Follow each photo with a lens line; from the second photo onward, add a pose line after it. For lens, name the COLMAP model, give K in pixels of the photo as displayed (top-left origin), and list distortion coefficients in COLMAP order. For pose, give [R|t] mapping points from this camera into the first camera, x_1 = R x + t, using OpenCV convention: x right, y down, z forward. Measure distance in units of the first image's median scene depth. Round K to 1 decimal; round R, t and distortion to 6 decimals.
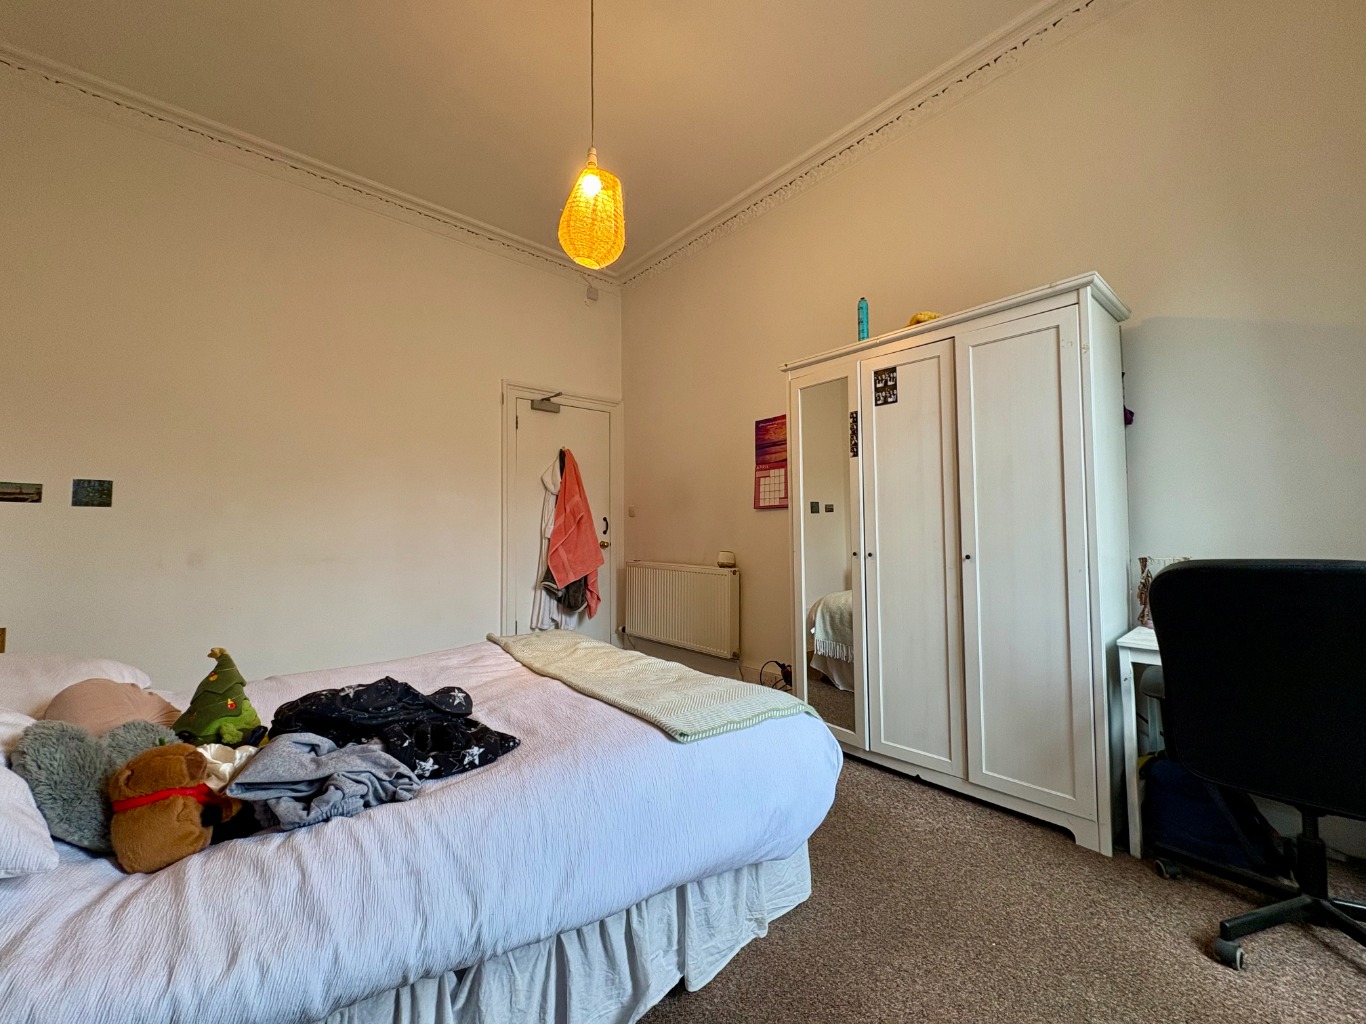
lens RADIAL K [[541.0, 0, 682.4], [0, 541.0, 510.8], [0, 0, 1]] dist [-0.001497, -0.000047]
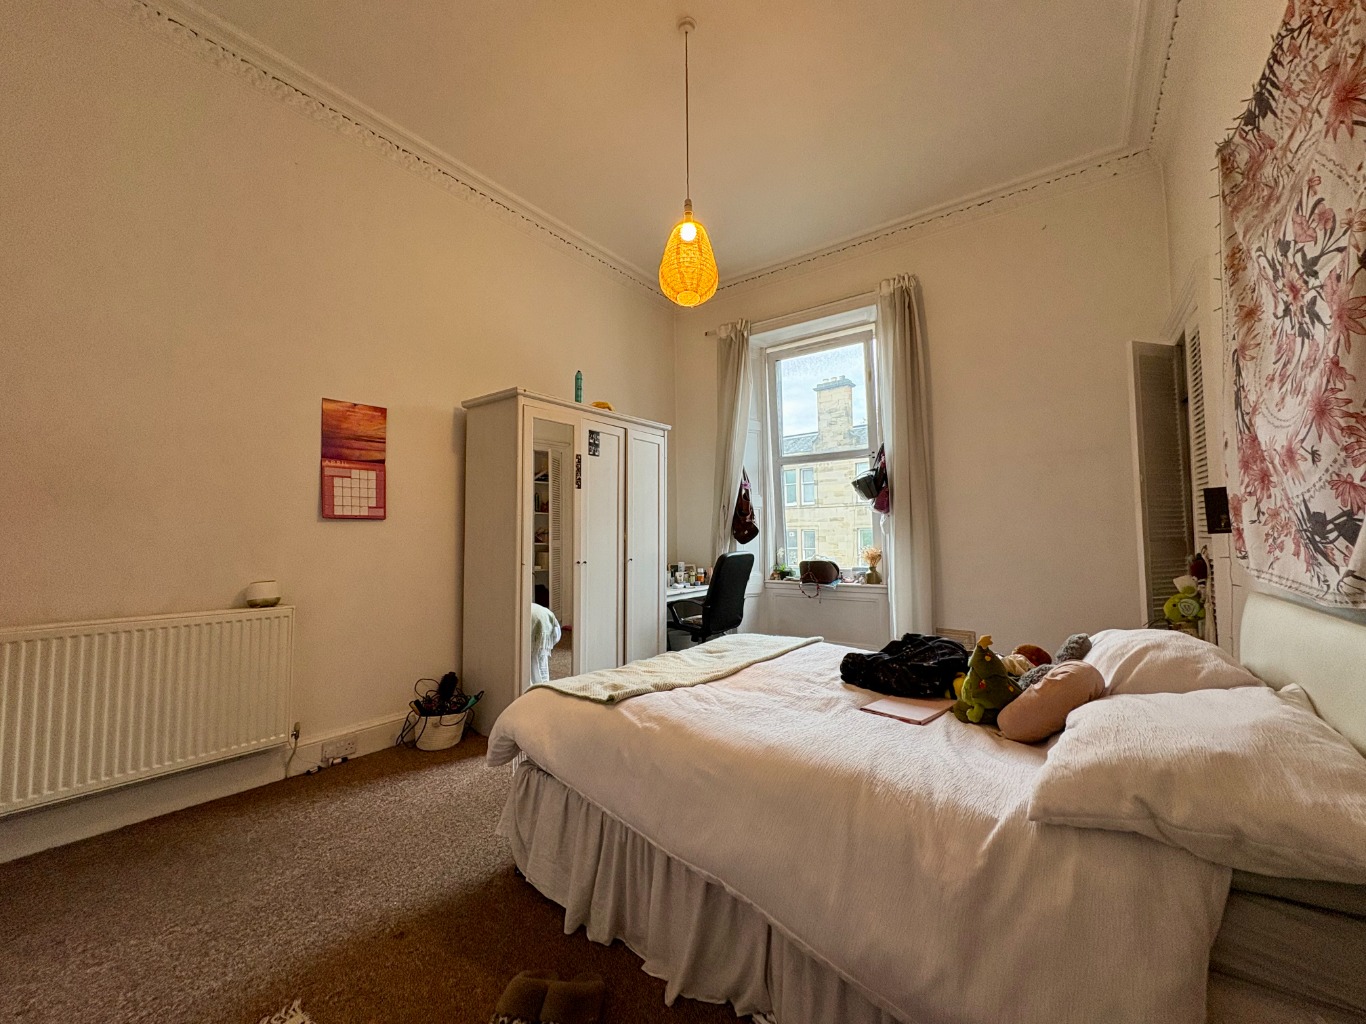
lens RADIAL K [[541.0, 0, 682.4], [0, 541.0, 510.8], [0, 0, 1]] dist [-0.001497, -0.000047]
pose [[-0.207262, 0.059396, 0.976481, -1.015009], [-0.023731, 0.997556, -0.065715, 0.035086], [-0.977998, -0.036793, -0.205346, 1.015014]]
